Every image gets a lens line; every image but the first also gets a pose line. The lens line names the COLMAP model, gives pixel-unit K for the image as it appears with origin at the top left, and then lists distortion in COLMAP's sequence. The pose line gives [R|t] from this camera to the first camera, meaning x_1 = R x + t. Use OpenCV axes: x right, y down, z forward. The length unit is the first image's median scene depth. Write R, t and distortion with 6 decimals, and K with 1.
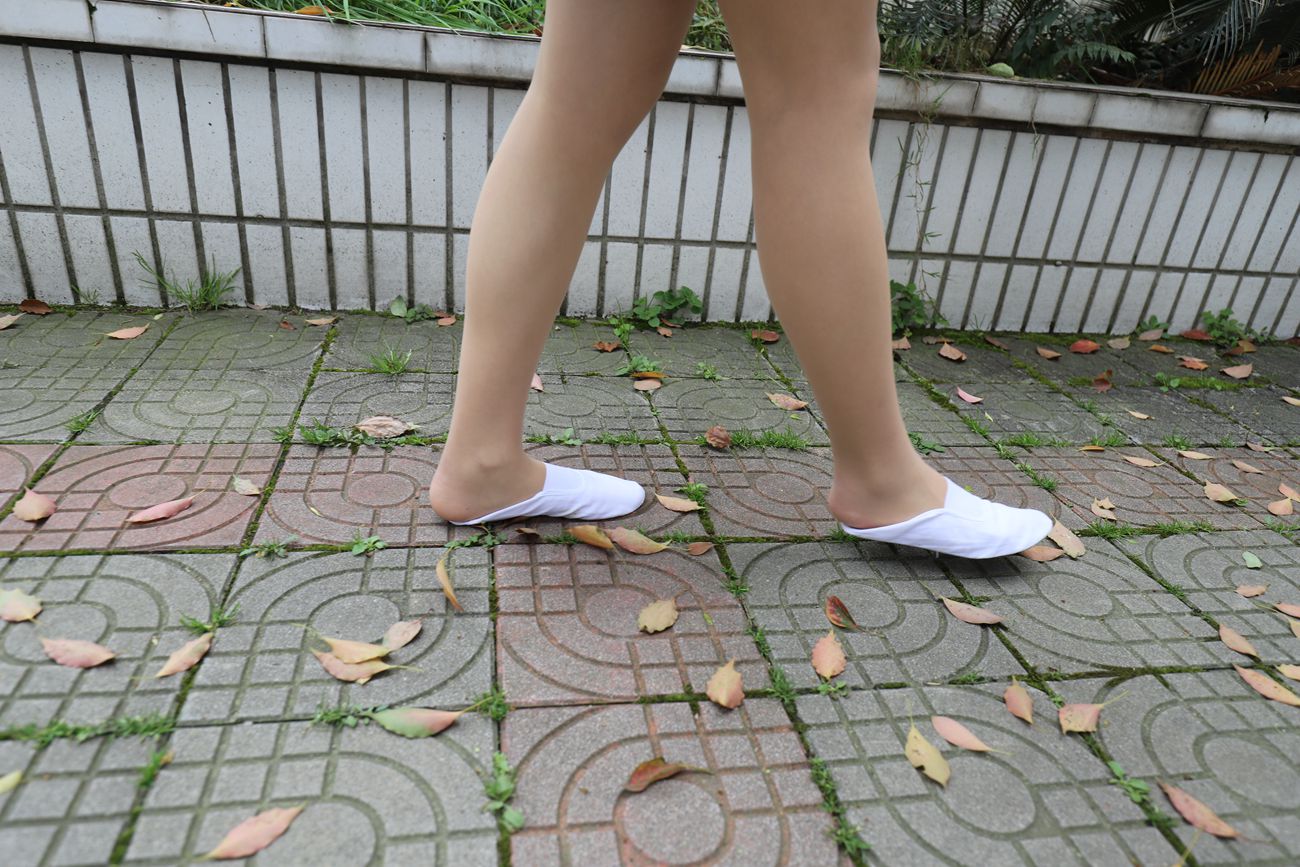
lens RADIAL K [[933.5, 0, 650.0], [0, 933.5, 433.5], [0, 0, 1]] dist [0.004057, 0.003098]
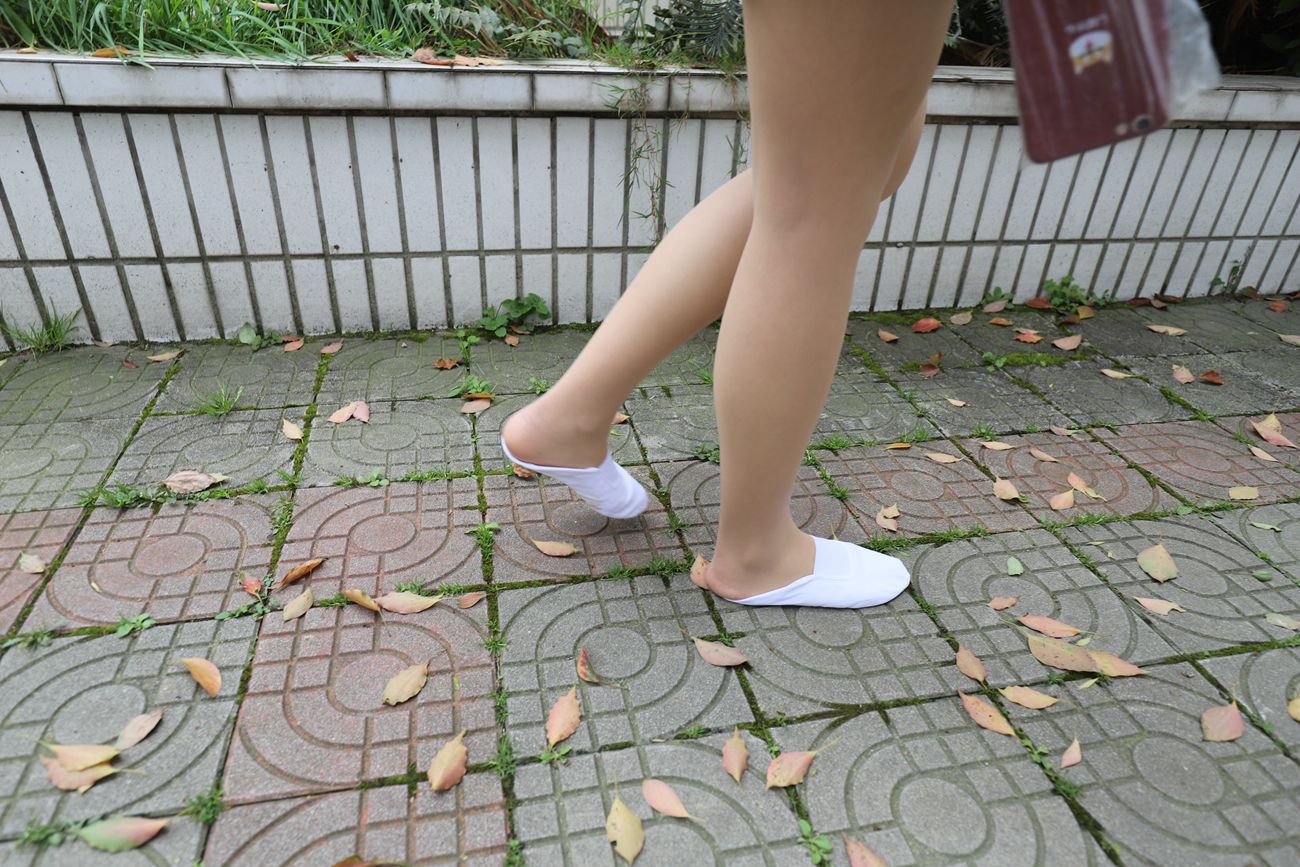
lens RADIAL K [[874.9, 0, 650.0], [0, 874.9, 433.5], [0, 0, 1]] dist [-0.004286, 0.004687]
pose [[0.998065, -0.060686, 0.013516, 0.181745], [0.059407, 0.994975, 0.080593, -0.092333], [-0.018339, -0.079634, 0.996655, 0.031595]]
